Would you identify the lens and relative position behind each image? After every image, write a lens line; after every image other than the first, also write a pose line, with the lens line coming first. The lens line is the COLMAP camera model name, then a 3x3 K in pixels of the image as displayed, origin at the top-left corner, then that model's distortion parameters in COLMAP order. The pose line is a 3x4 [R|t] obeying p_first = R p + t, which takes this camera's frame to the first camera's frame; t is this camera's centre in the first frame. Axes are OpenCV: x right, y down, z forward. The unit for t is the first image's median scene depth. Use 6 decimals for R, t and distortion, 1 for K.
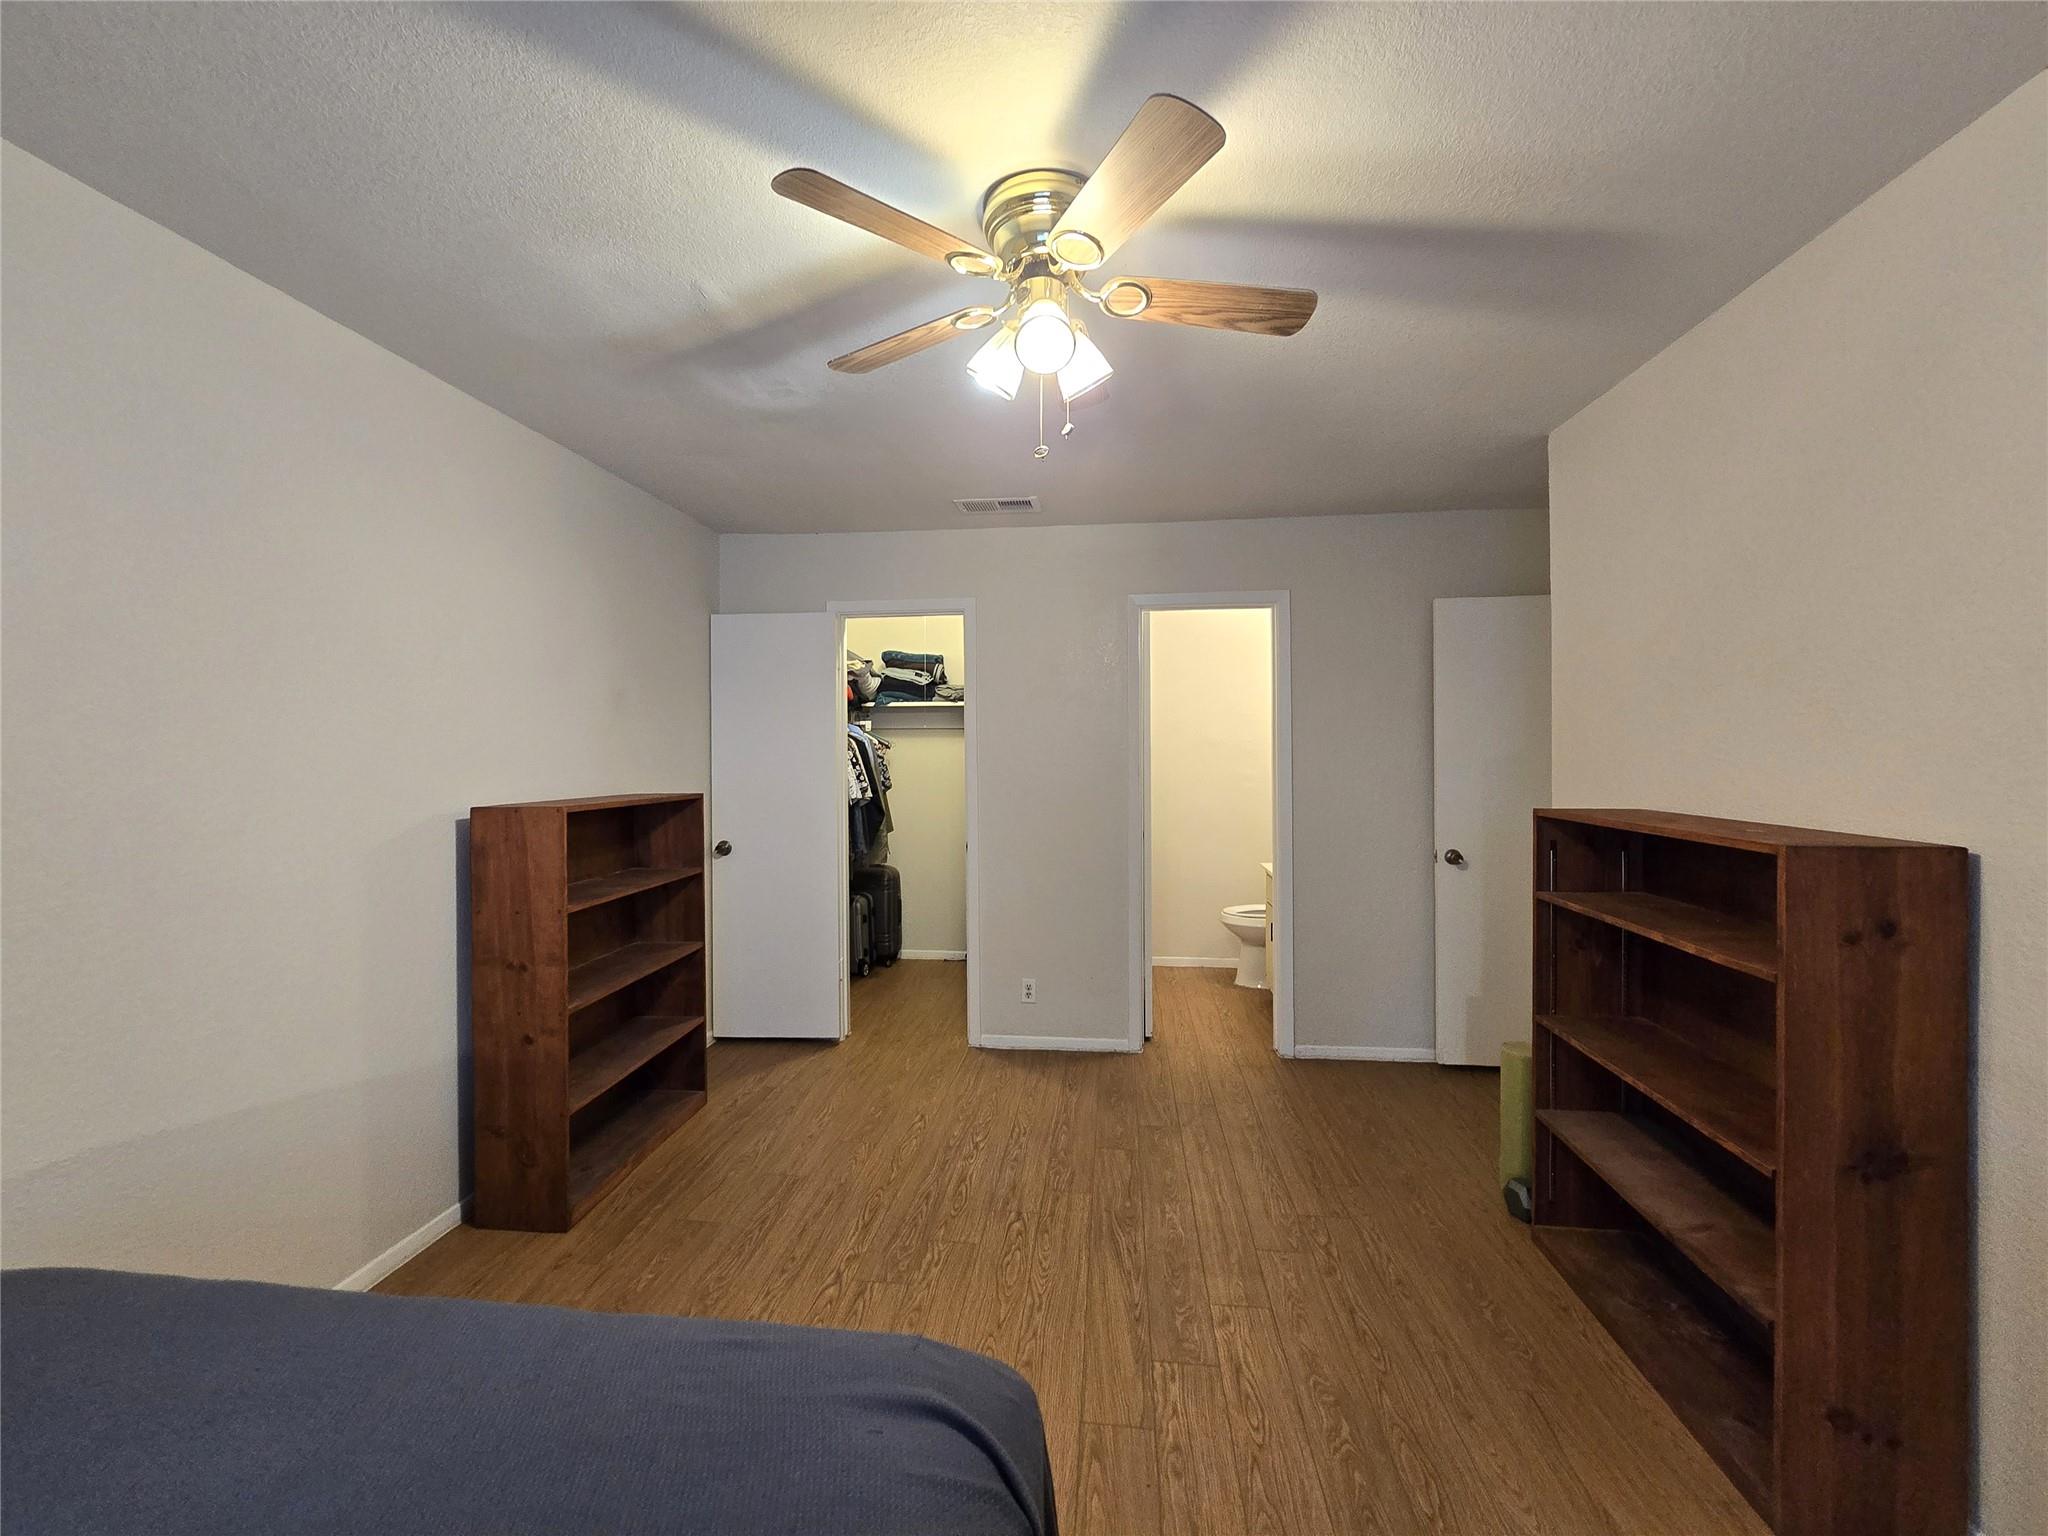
lens RADIAL K [[834.1, 0, 1021.6], [0, 834.1, 750.7], [0, 0, 1]] dist [0.002530, -0.000043]
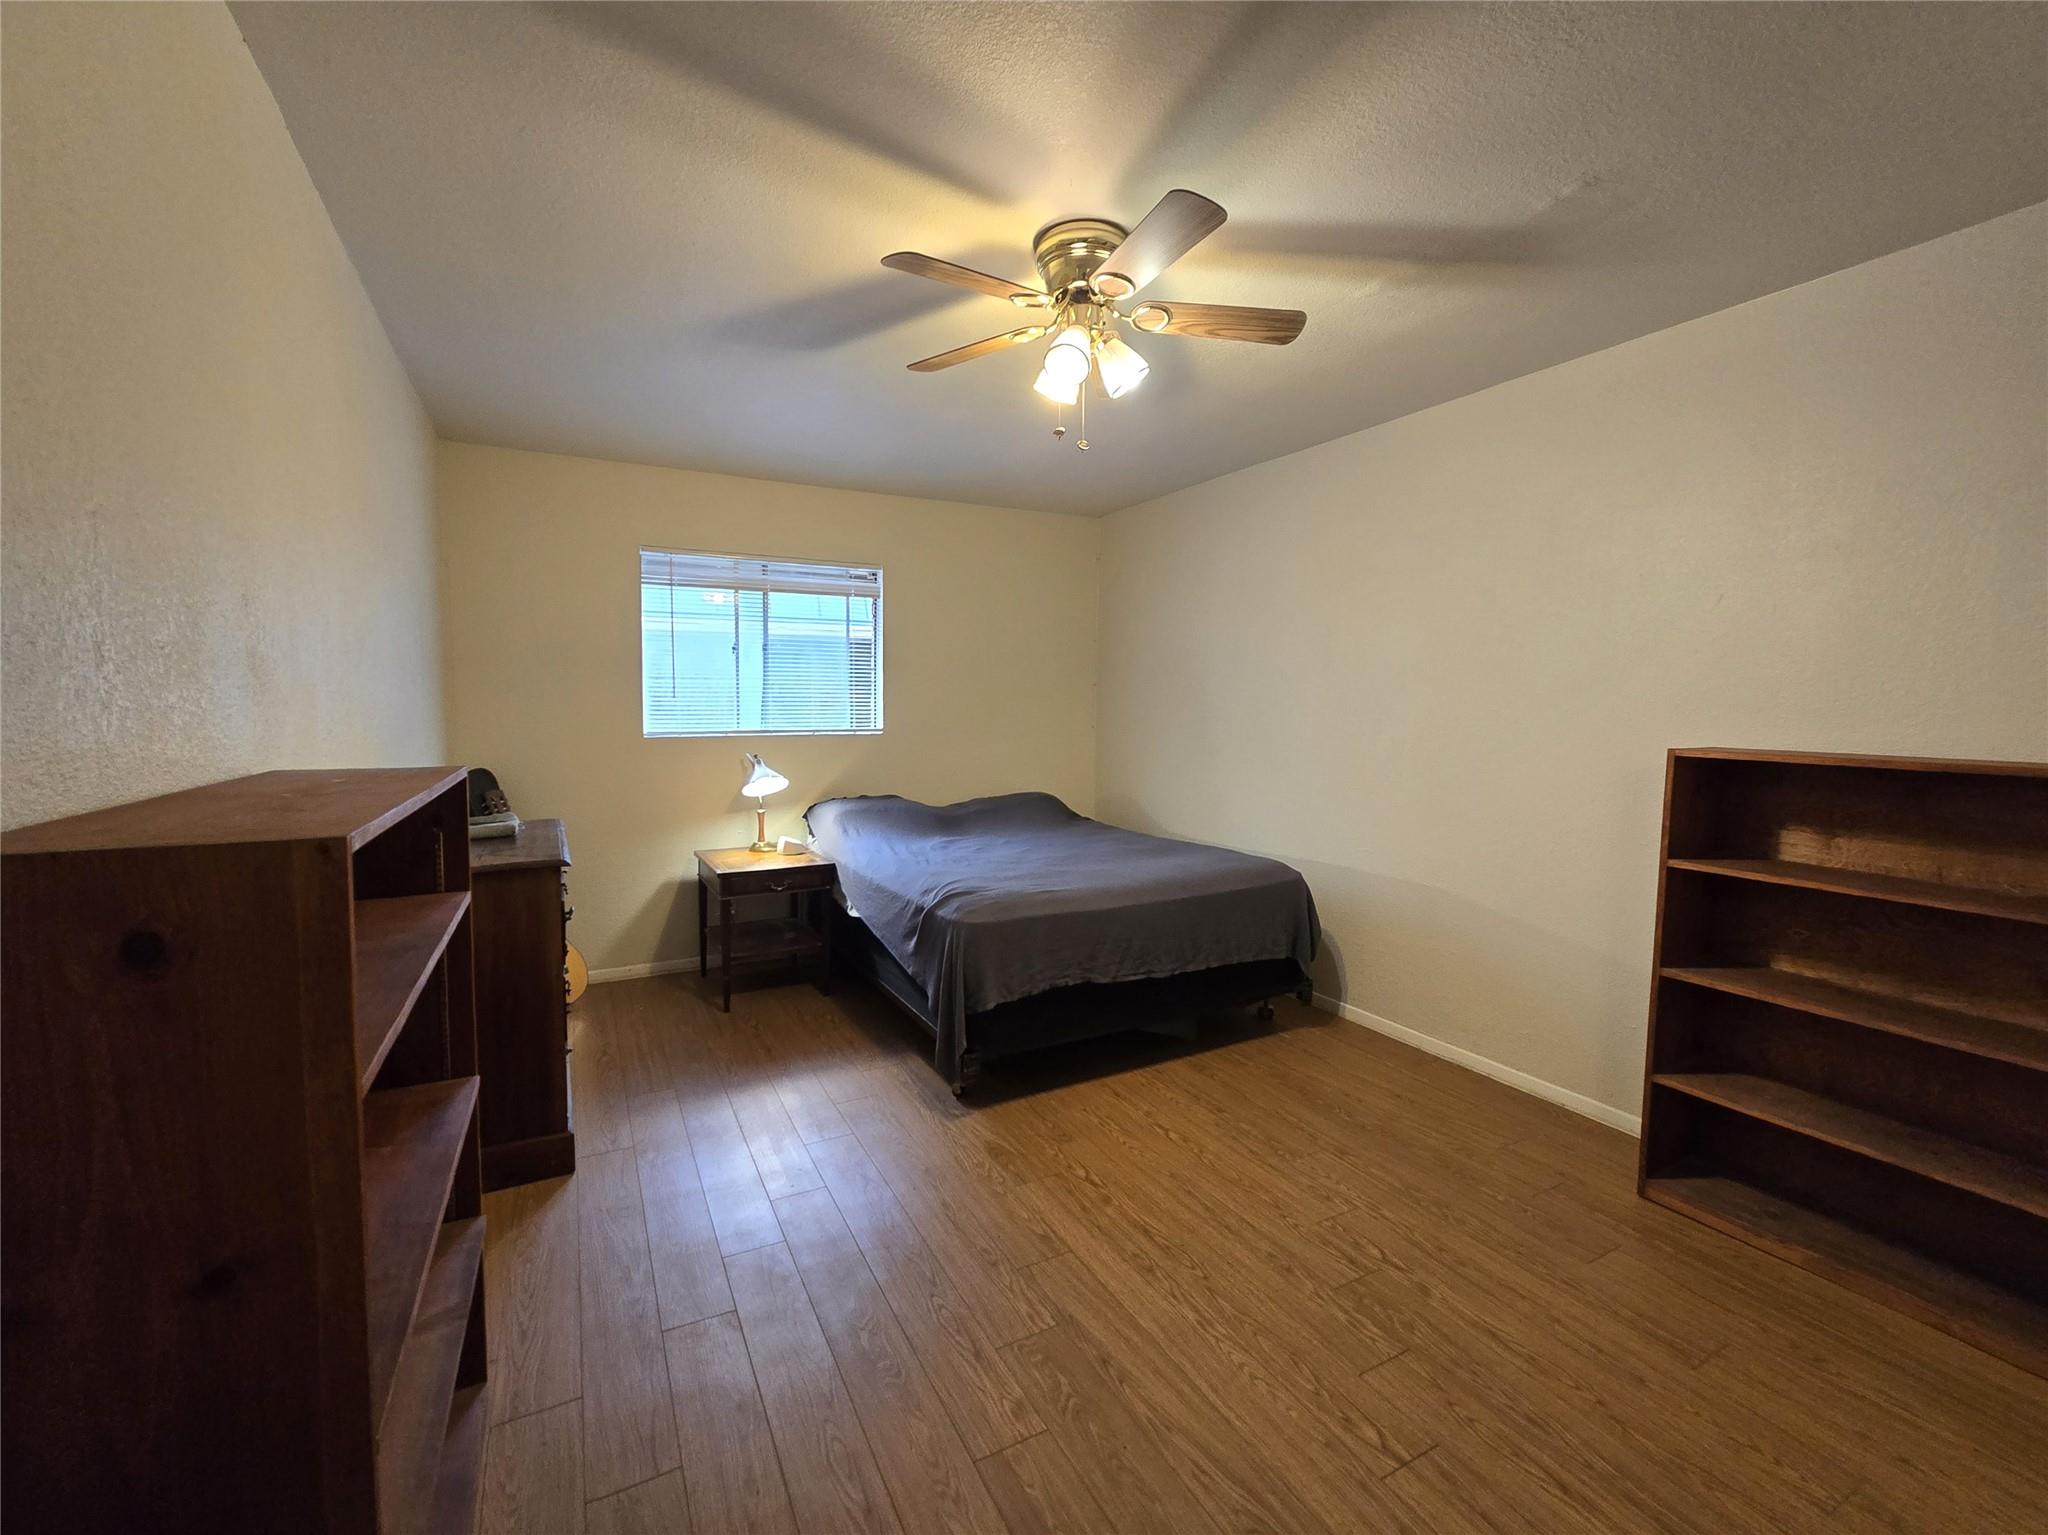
lens RADIAL K [[861.2, 0, 999.2], [0, 861.2, 741.5], [0, 0, 1]] dist [0.000774, -0.000393]
pose [[-0.837259, 0.026622, -0.546157, 0.674975], [-0.003092, 0.998568, 0.053414, 0.017112], [0.546797, 0.046410, -0.835978, 1.620396]]
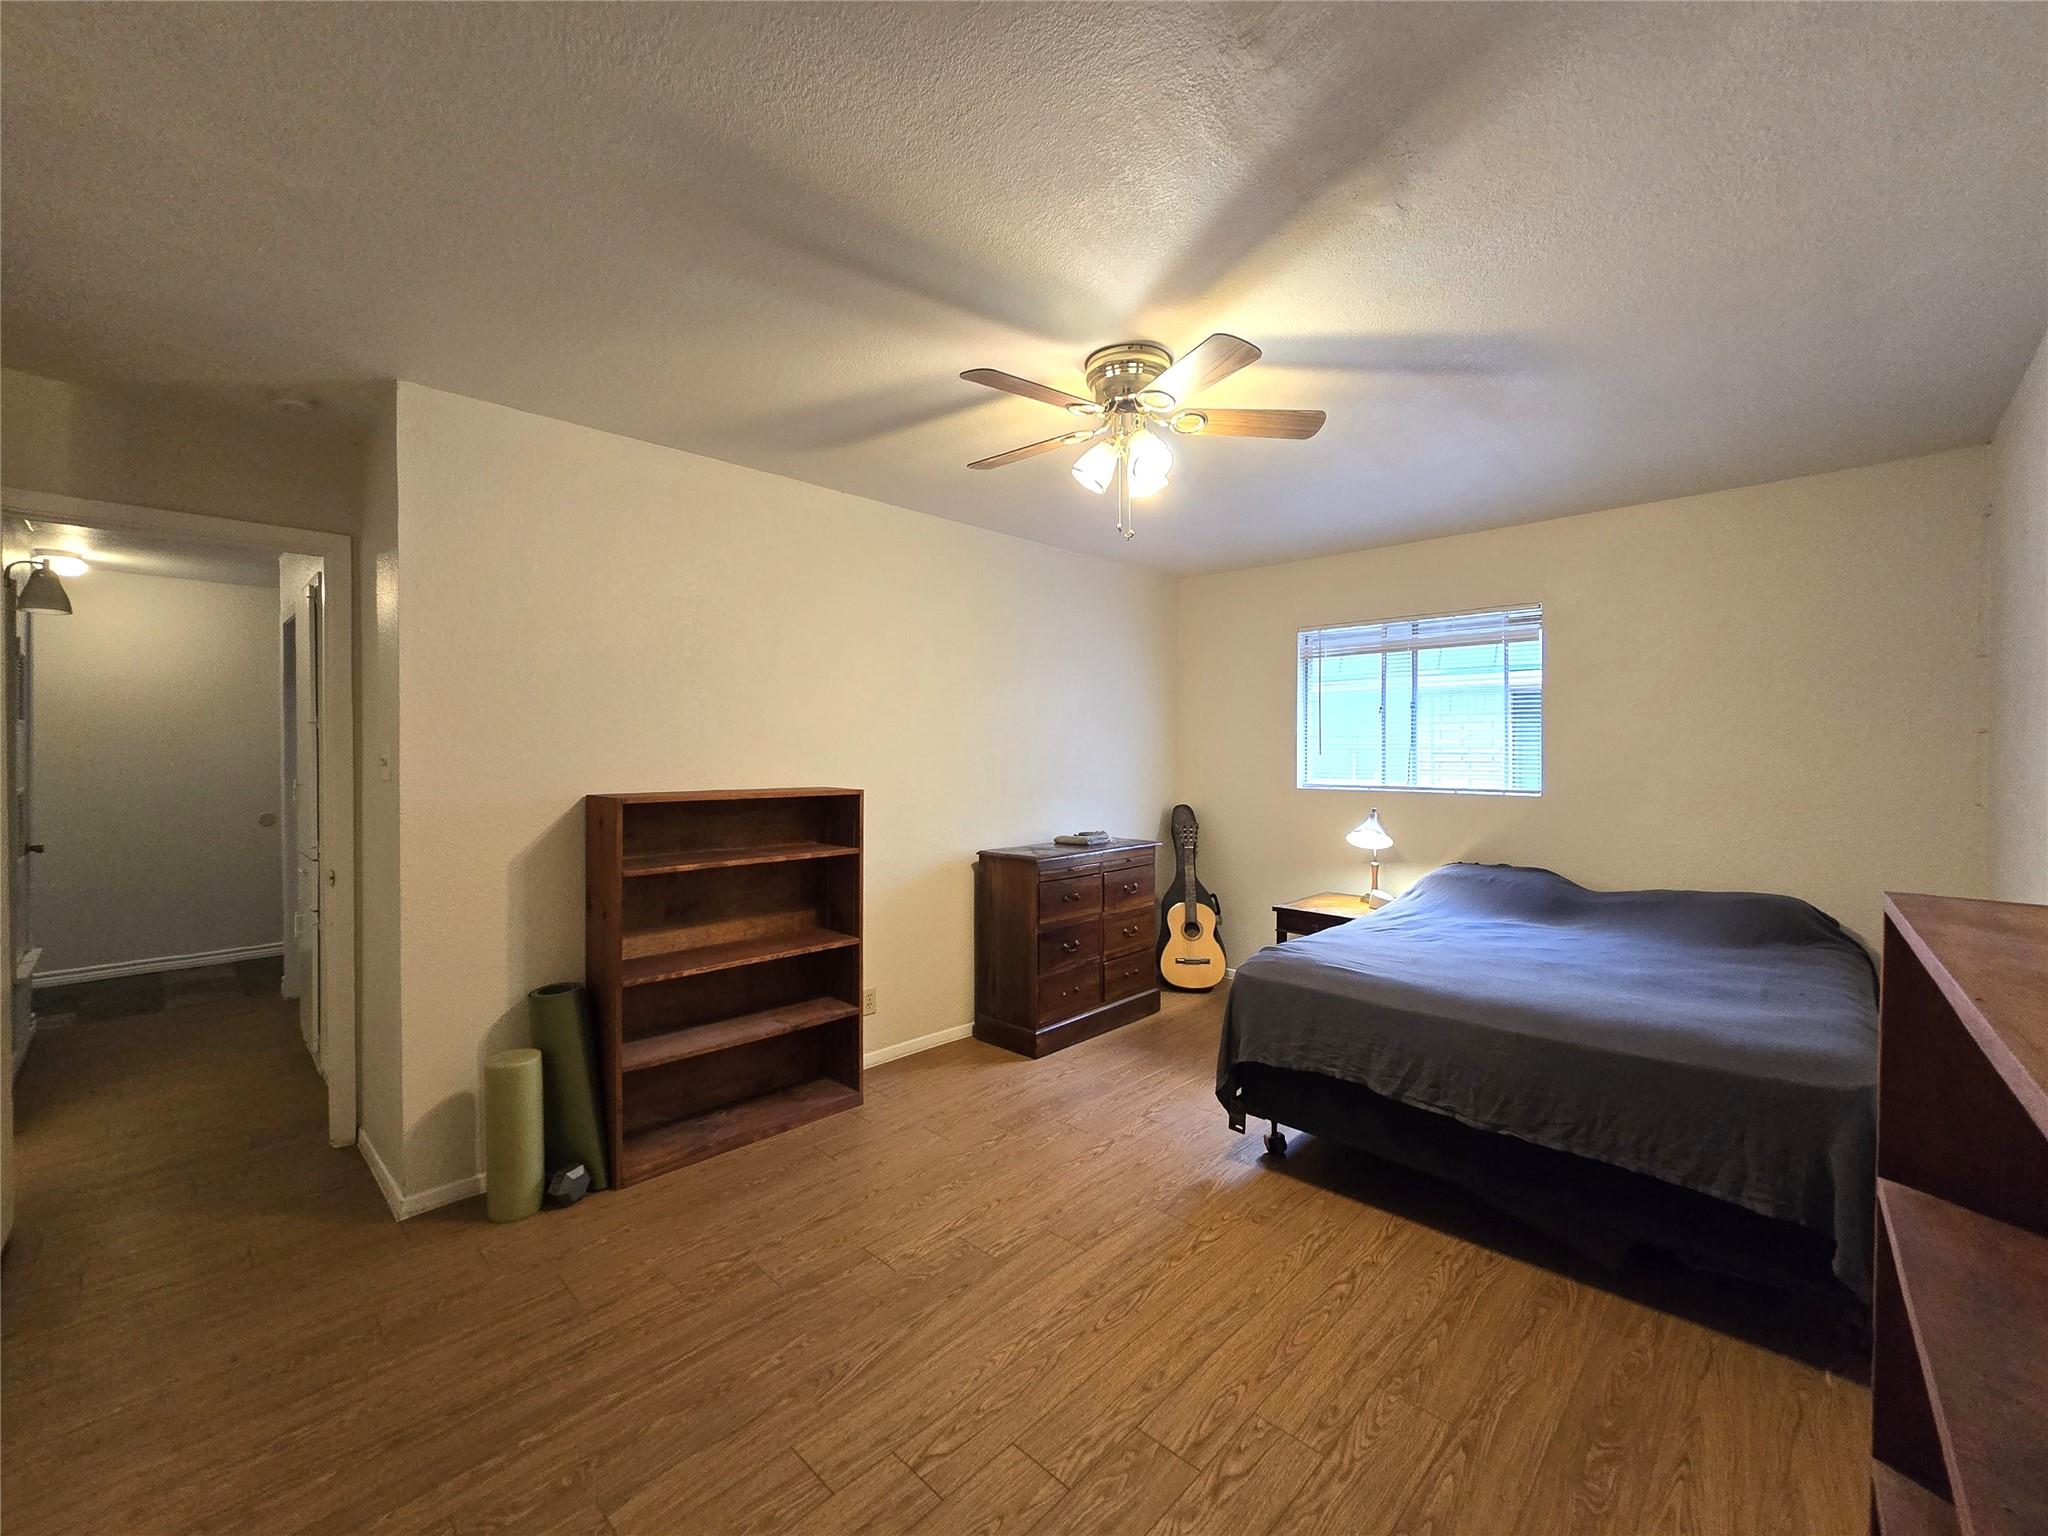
lens RADIAL K [[834.1, 0, 1021.6], [0, 834.1, 750.7], [0, 0, 1]] dist [0.002530, -0.000043]
pose [[-0.784043, 0.005322, 0.620684, -0.564656], [0.005303, 0.999984, -0.001875, 0.012940], [-0.620684, 0.001821, -0.784059, 1.762514]]
